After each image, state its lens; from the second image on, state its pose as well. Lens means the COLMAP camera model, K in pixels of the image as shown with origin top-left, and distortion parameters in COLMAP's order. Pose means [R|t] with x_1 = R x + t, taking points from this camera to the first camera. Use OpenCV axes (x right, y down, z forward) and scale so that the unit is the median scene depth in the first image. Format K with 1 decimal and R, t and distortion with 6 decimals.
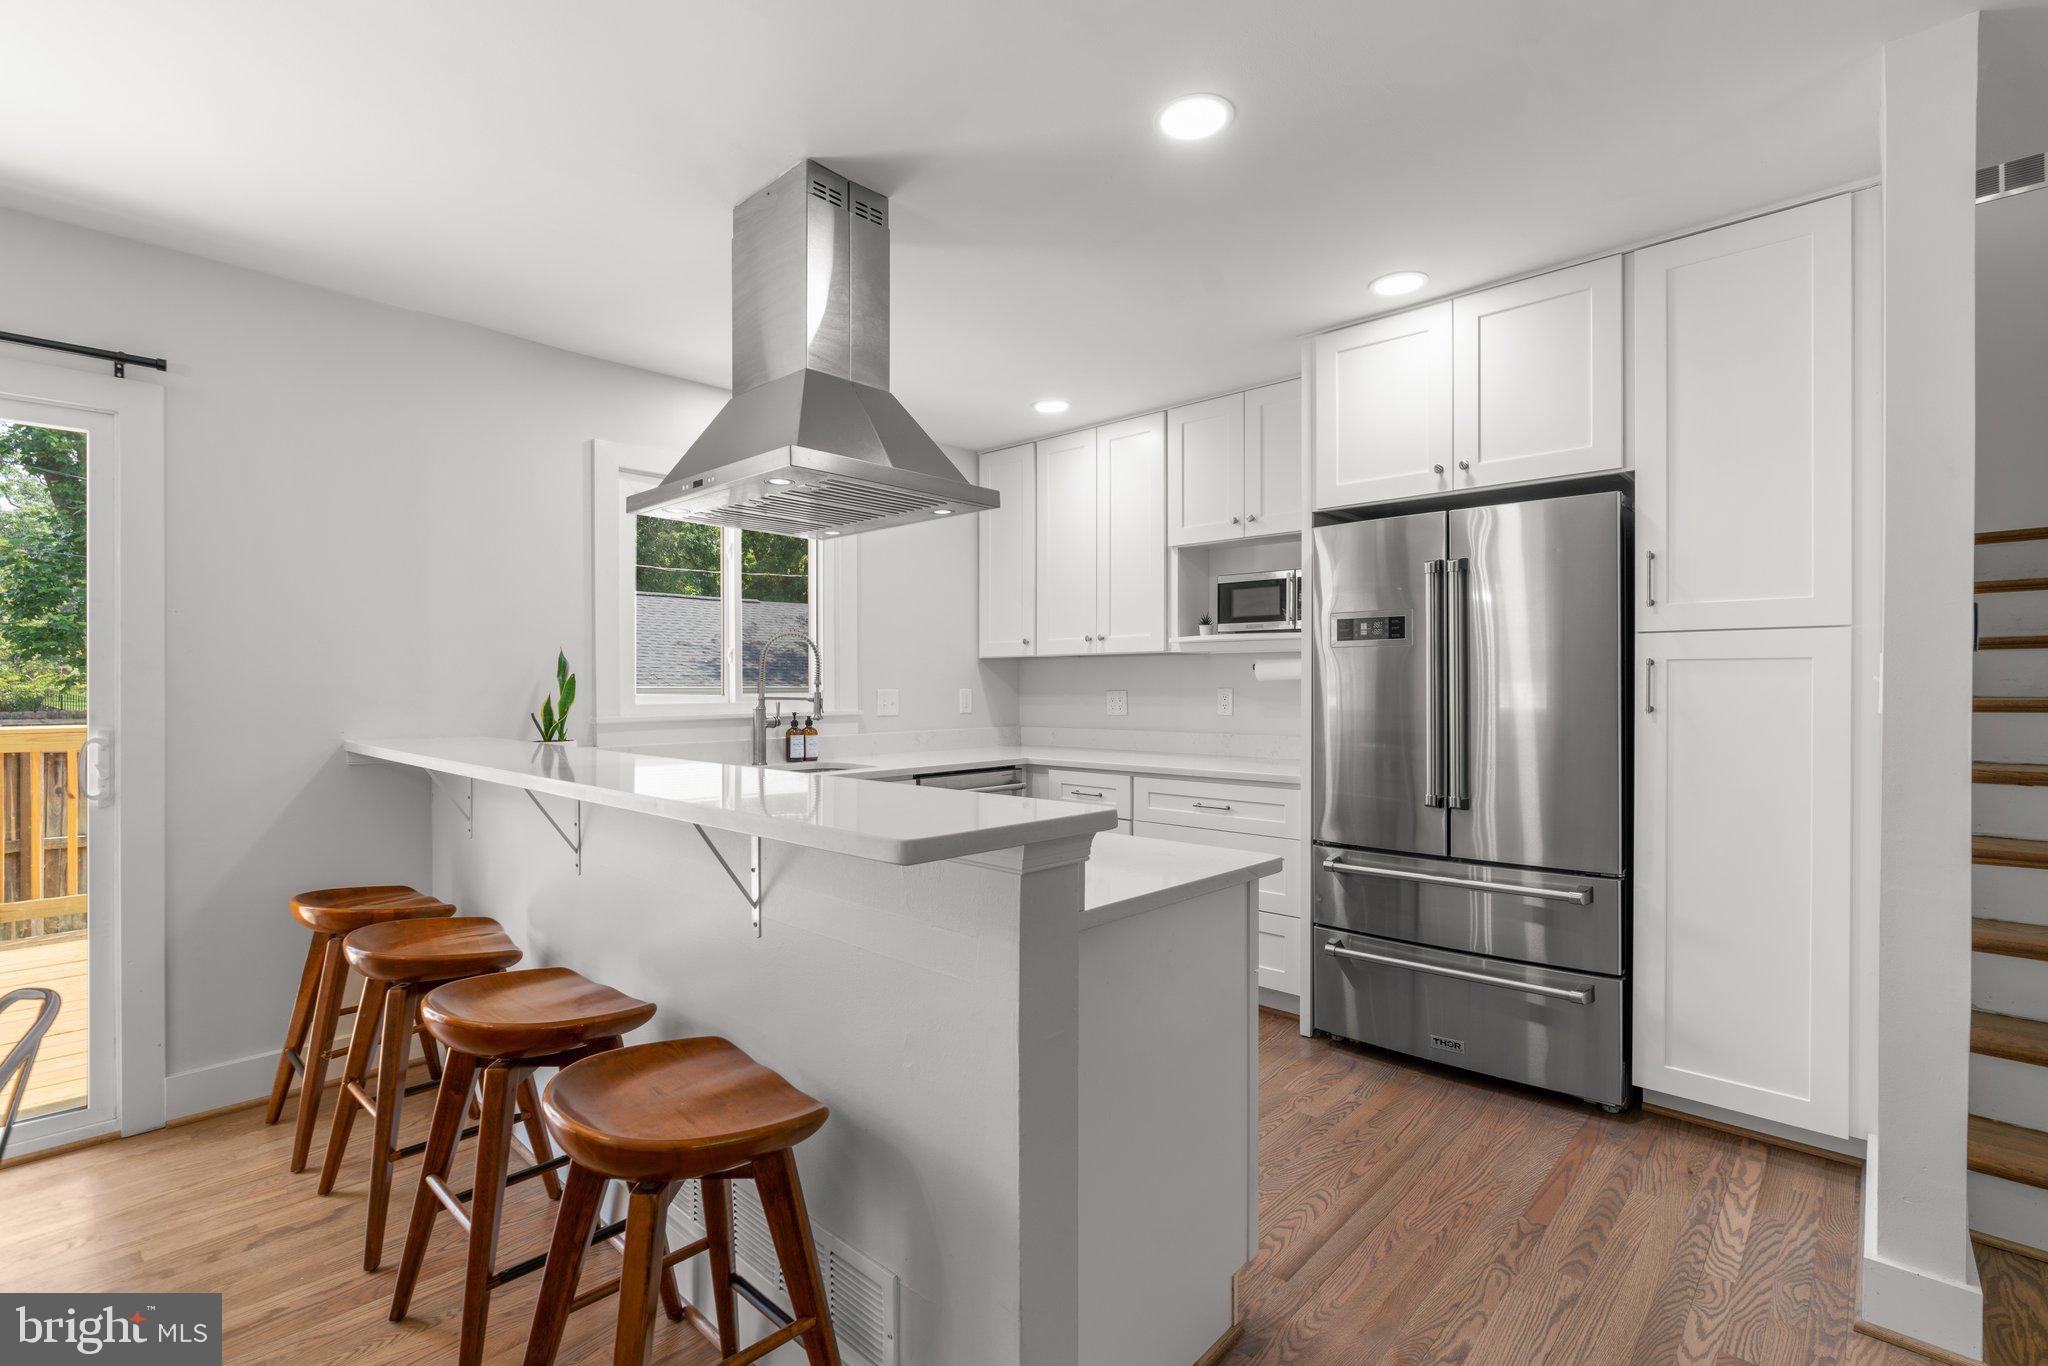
lens RADIAL K [[930.3, 0, 1028.3], [0, 930.3, 687.7], [0, 0, 1]] dist [-0.011474, 0.006247]
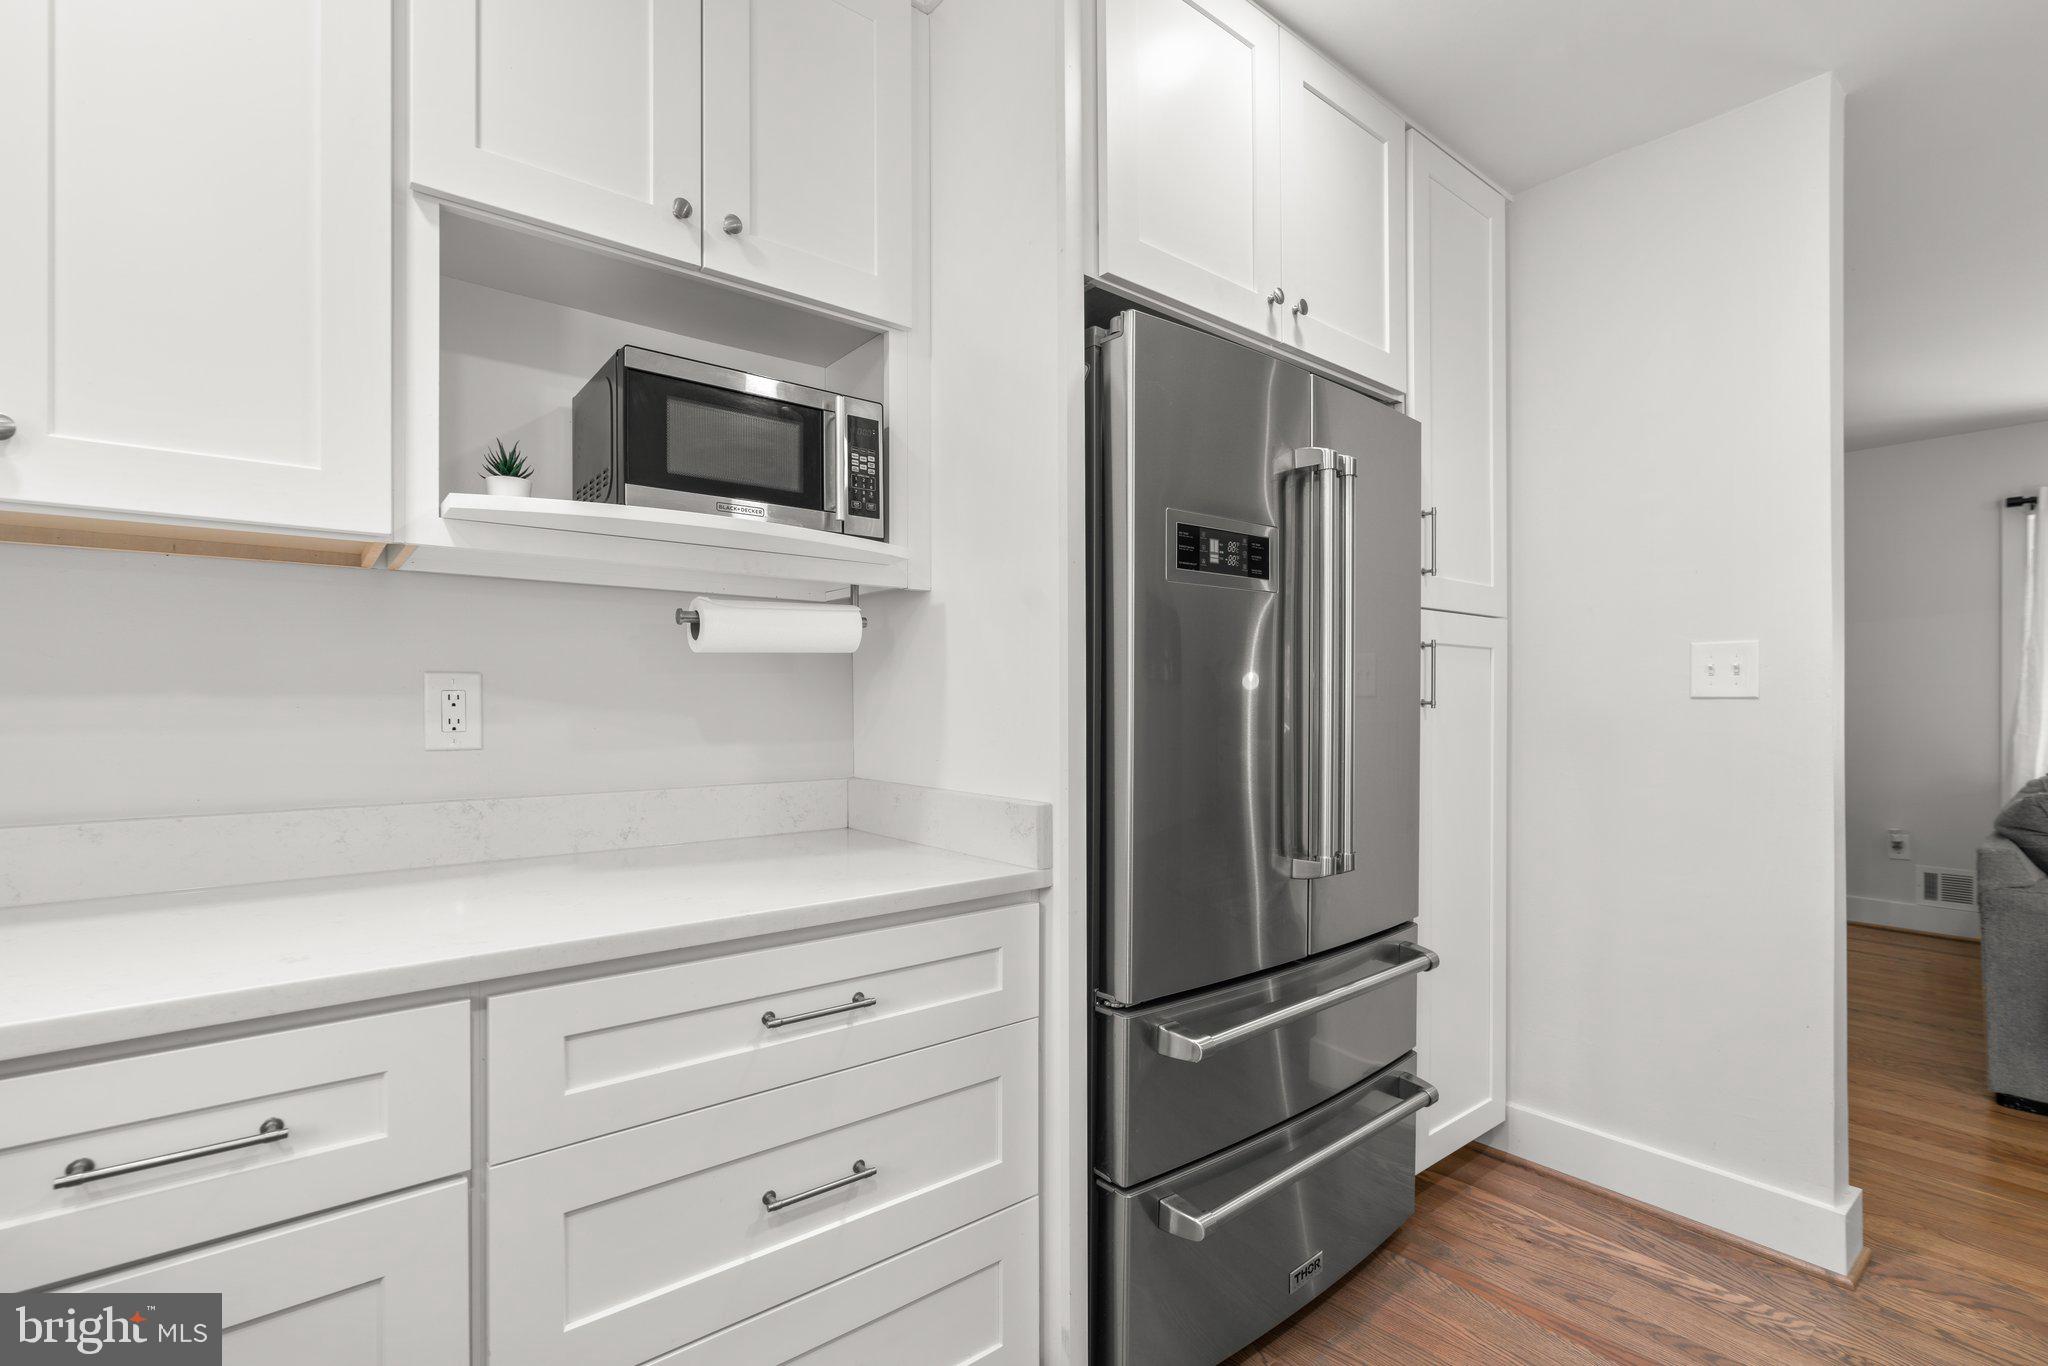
lens RADIAL K [[930.3, 0, 1013.7], [0, 930.3, 704.1], [0, 0, 1]] dist [-0.011474, 0.006247]
pose [[0.139694, -0.002938, 0.990190, -0.119750], [0.003670, 0.999990, 0.002449, 0.014046], [-0.990188, 0.003292, 0.139703, 0.817463]]
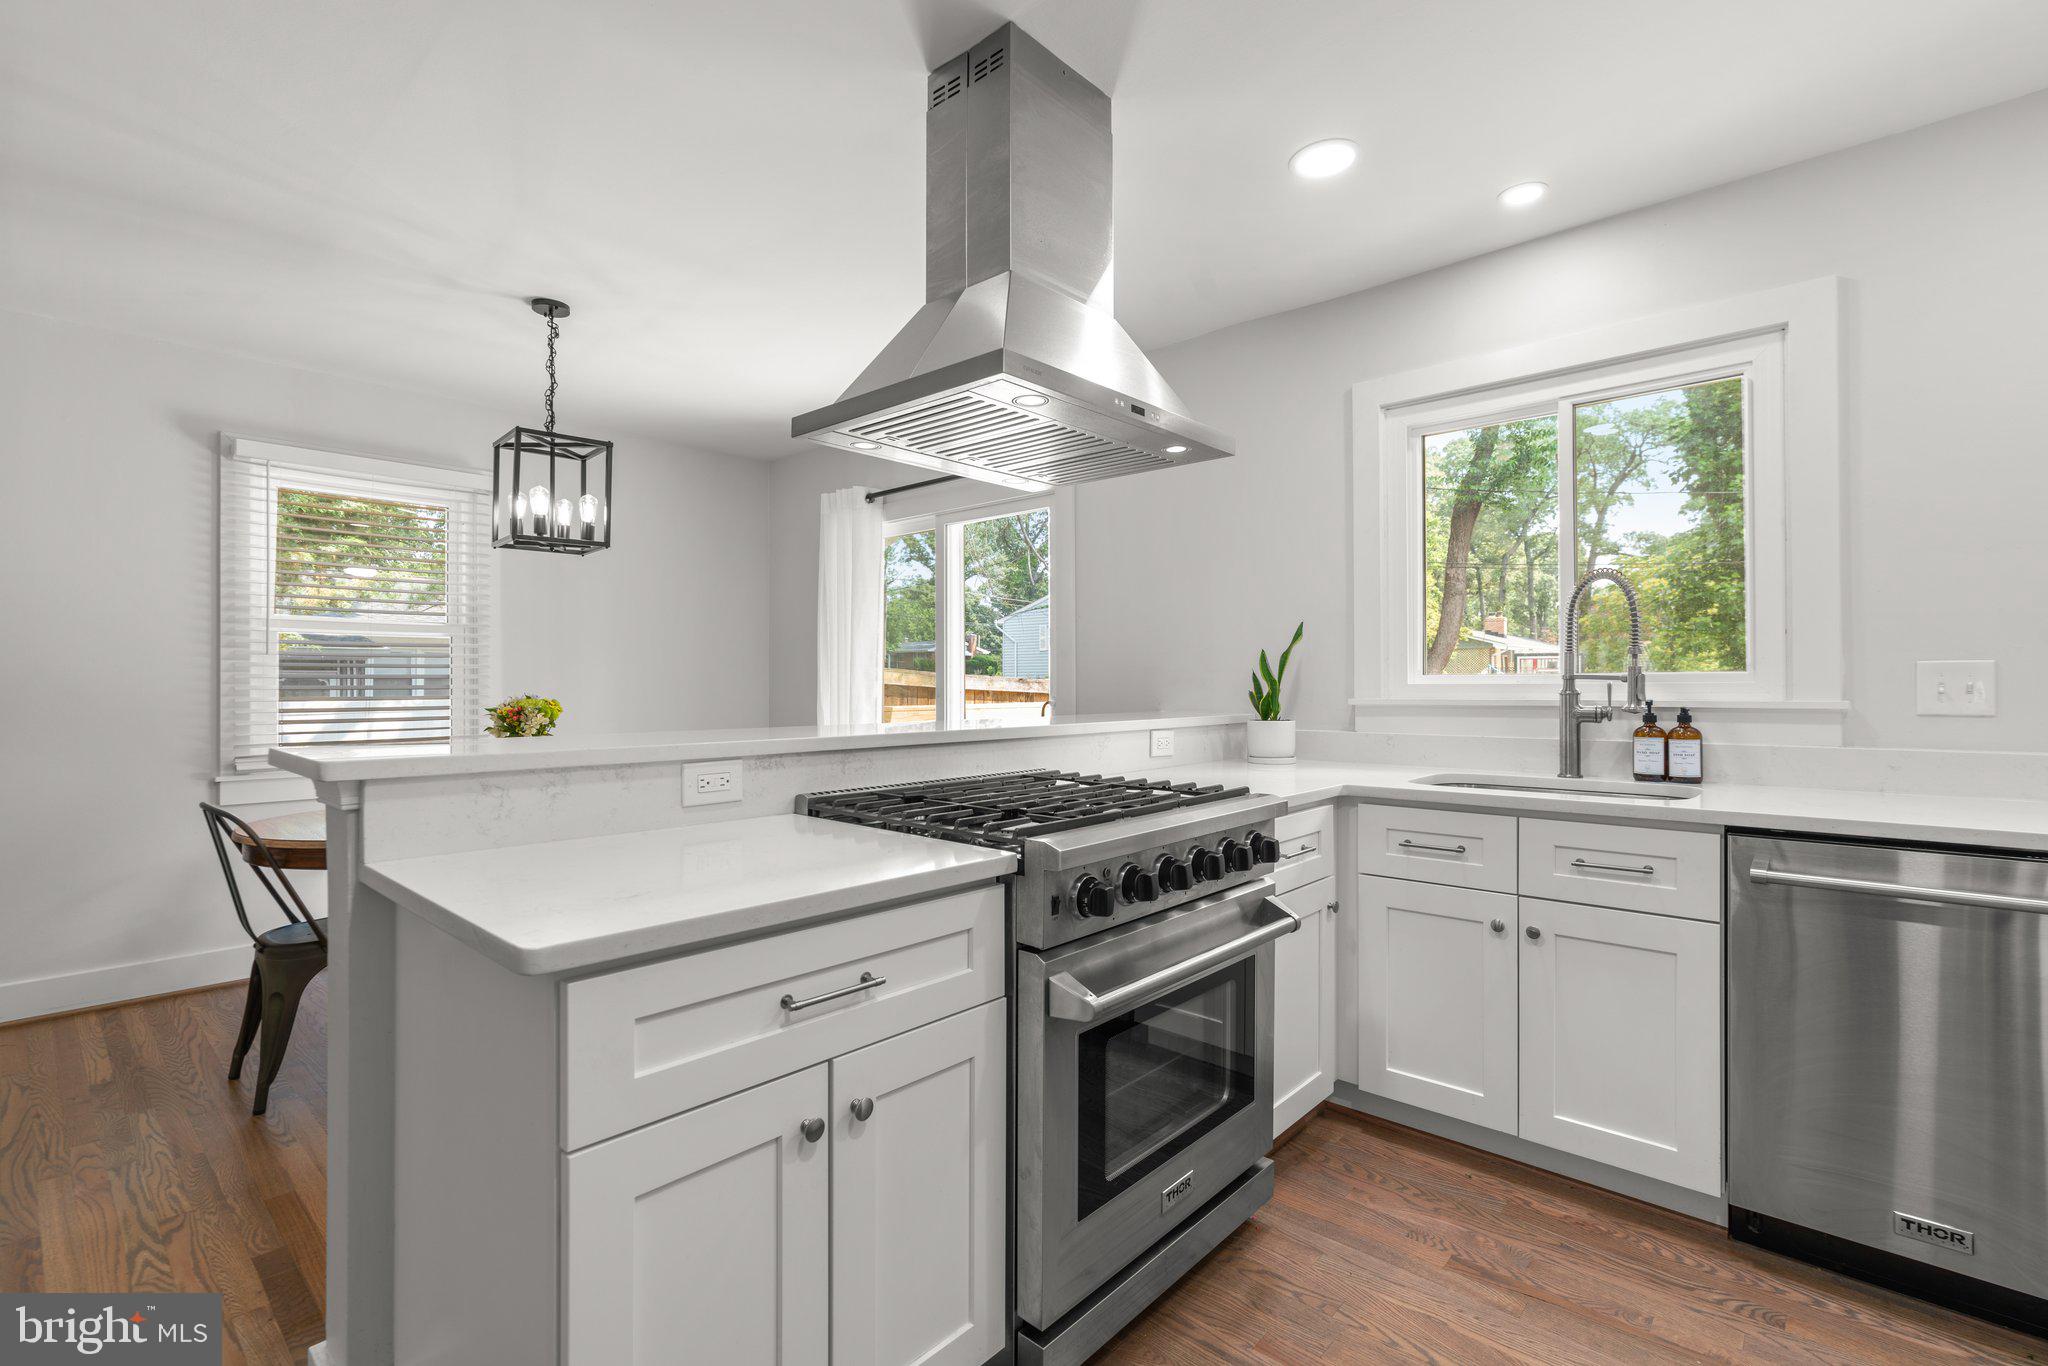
lens RADIAL K [[930.3, 0, 1028.3], [0, 930.3, 679.1], [0, 0, 1]] dist [-0.011474, 0.006247]
pose [[0.007551, -0.005368, -0.999957, 0.371375], [0.000038, 0.999986, -0.005368, 0.016391], [0.999971, 0.000002, 0.007551, 0.607158]]
